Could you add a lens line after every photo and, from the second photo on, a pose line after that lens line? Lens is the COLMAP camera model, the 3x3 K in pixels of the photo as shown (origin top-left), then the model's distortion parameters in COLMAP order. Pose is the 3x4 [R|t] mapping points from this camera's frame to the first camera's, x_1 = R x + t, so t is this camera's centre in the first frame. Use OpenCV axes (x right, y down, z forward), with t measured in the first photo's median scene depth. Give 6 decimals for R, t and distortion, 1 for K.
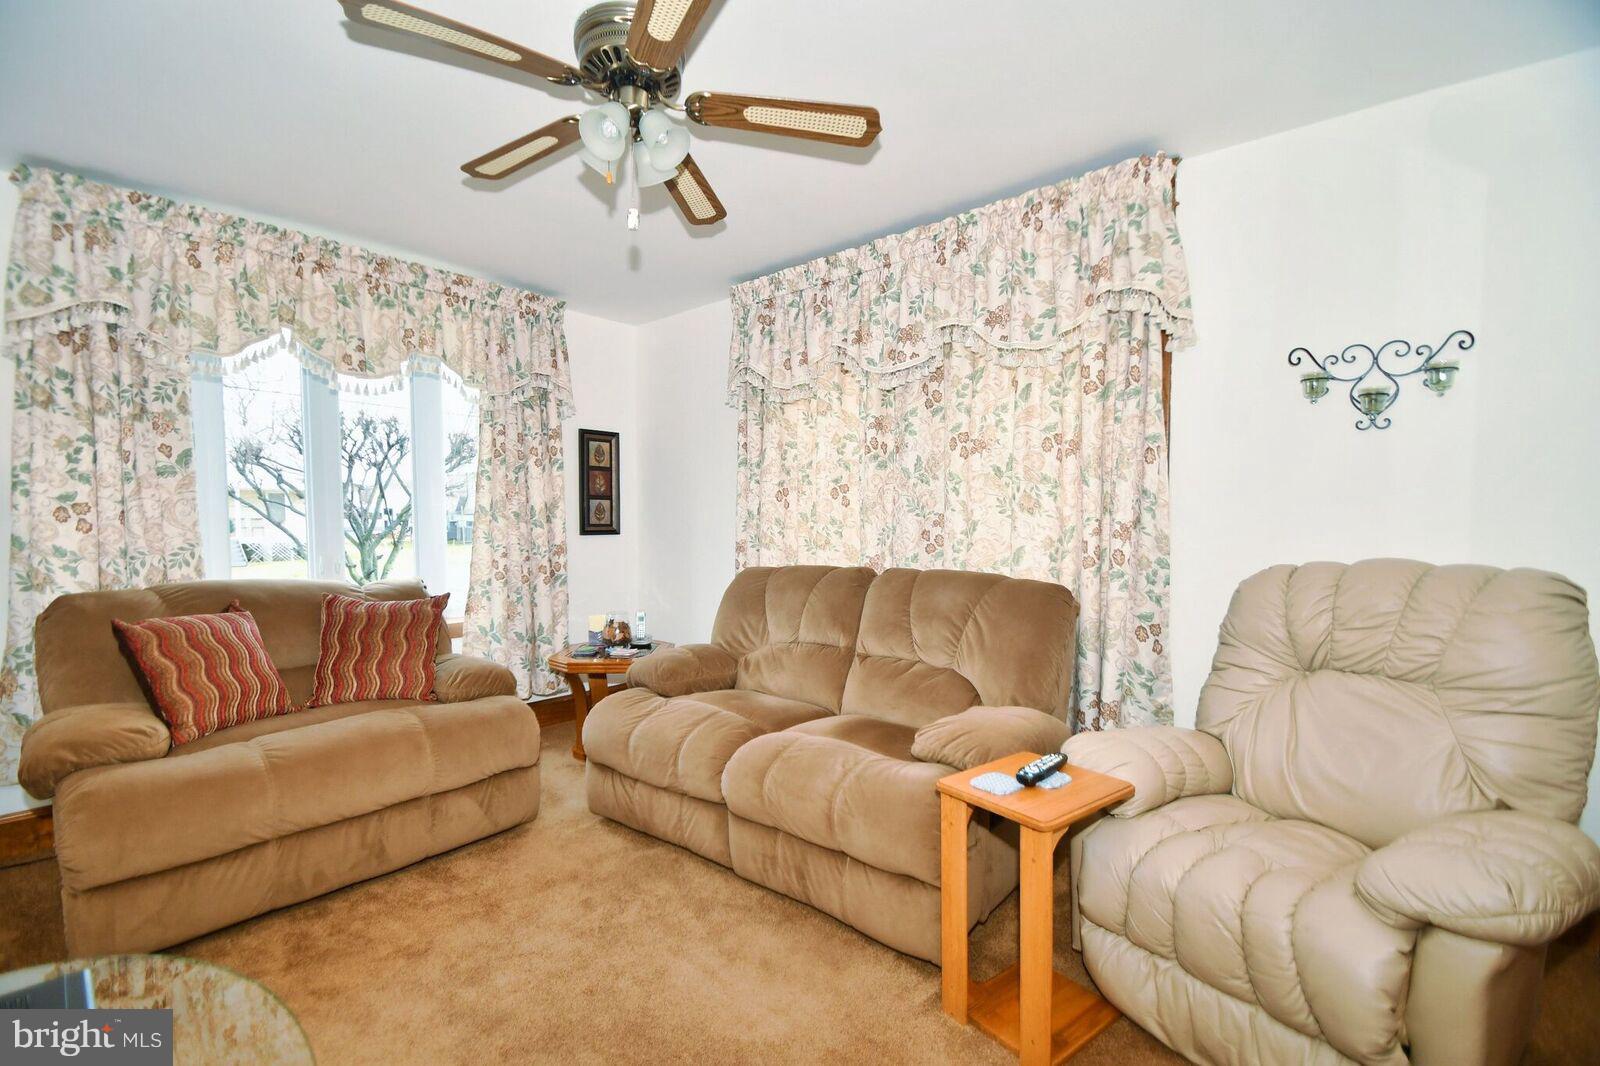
lens RADIAL K [[699.6, 0, 783.5], [0, 699.6, 554.9], [0, 0, 1]] dist [0.015250, -0.016582]
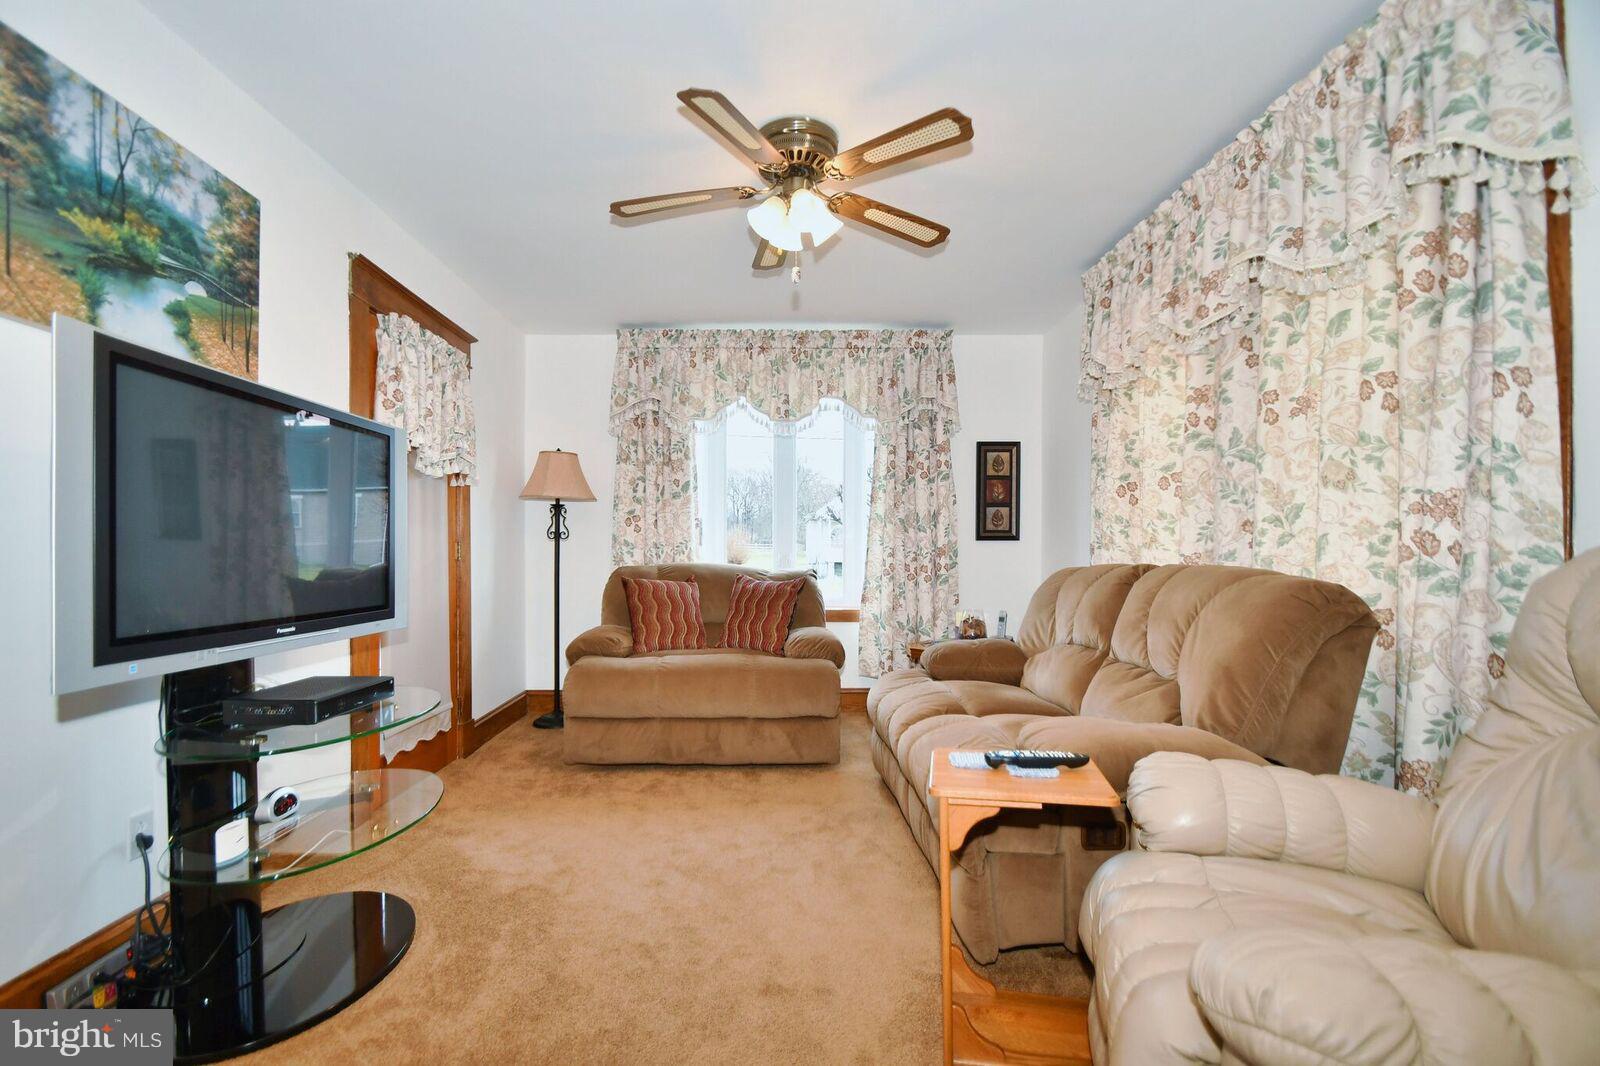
lens RADIAL K [[706.6, 0, 775.6], [0, 706.6, 550.6], [0, 0, 1]] dist [0.015376, -0.017211]
pose [[0.666560, 0.004491, -0.745438, 0.455831], [-0.037541, 0.998915, -0.027550, 0.041660], [0.744506, 0.046348, 0.666005, 0.076383]]
